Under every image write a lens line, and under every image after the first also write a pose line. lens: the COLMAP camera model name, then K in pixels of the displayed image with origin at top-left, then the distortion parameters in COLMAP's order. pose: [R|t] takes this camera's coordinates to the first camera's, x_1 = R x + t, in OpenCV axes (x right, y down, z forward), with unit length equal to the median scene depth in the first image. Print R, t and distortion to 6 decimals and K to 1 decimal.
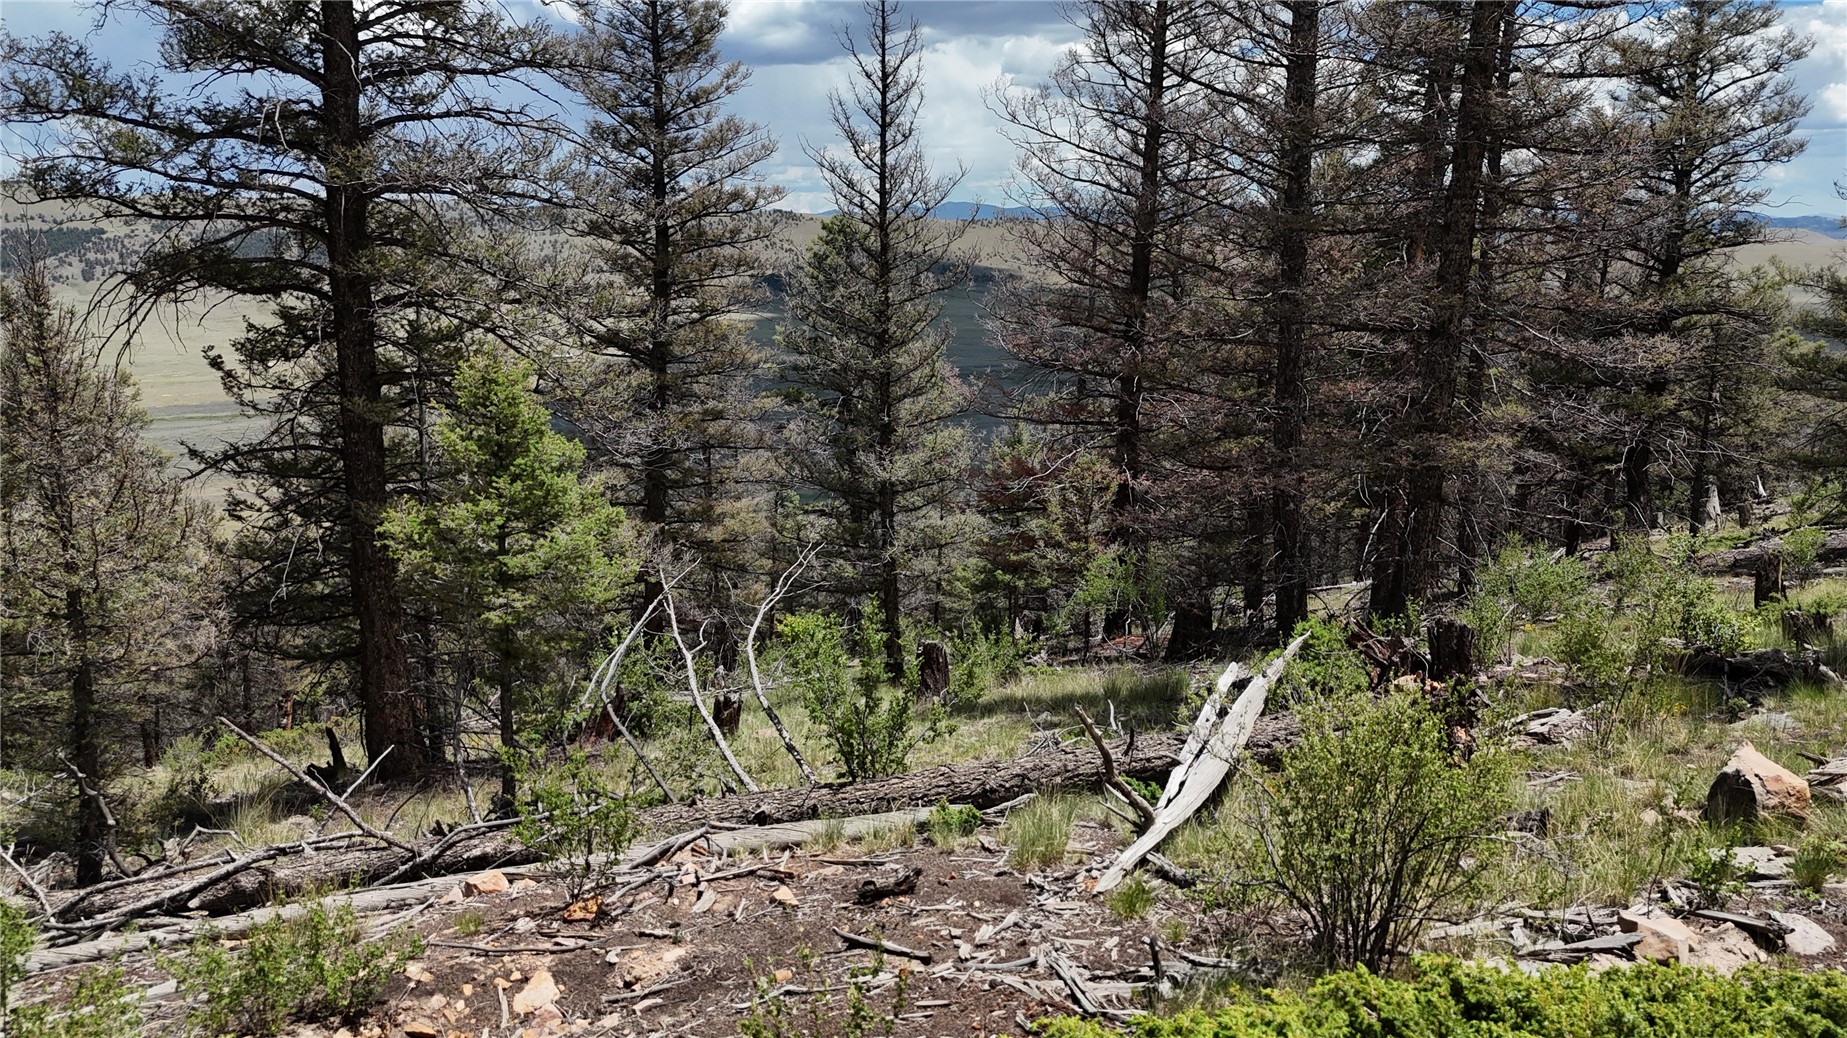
lens RADIAL K [[1361.6, 0, 923.5], [0, 1361.6, 519.0], [0, 0, 1]] dist [0.075981, -0.071977]
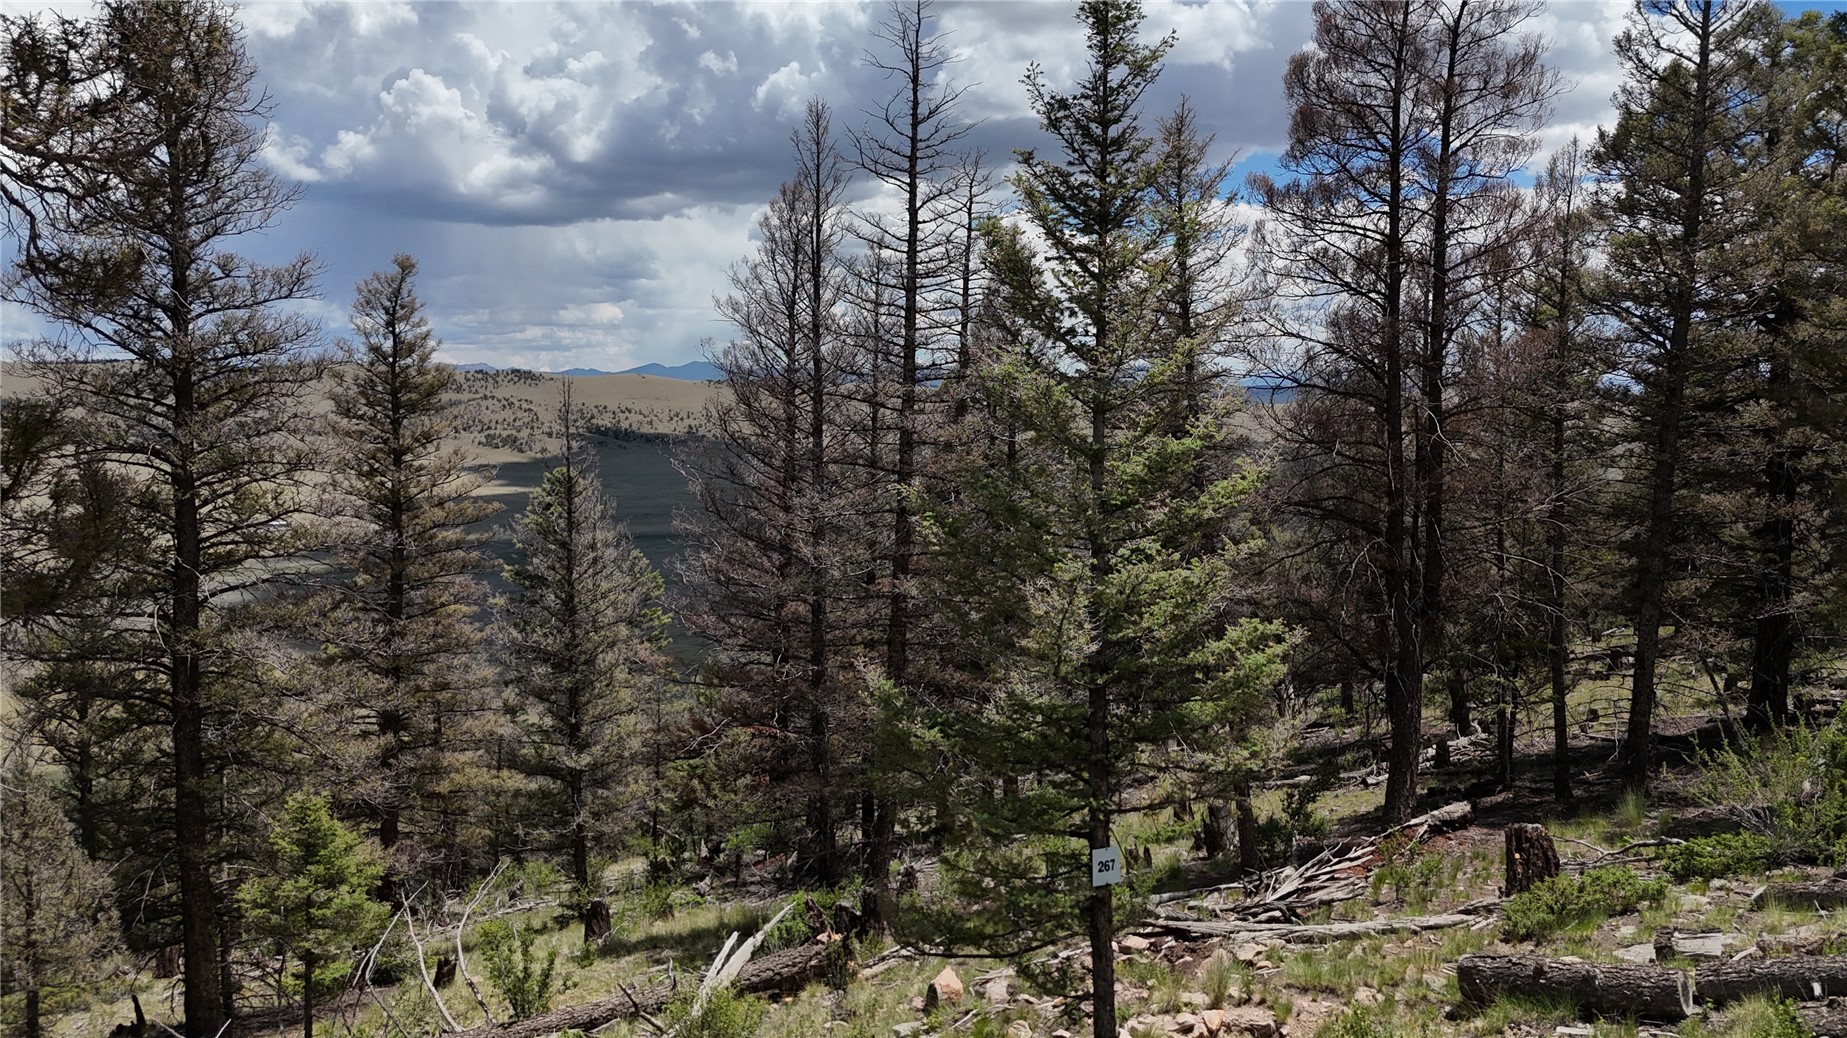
lens RADIAL K [[1361.6, 0, 923.5], [0, 1361.6, 519.0], [0, 0, 1]] dist [0.075981, -0.071977]
pose [[0.983184, -0.019321, 0.181593, 0.162584], [0.039566, 0.993305, -0.108537, -0.253081], [-0.178281, 0.113897, 0.977366, -0.973454]]
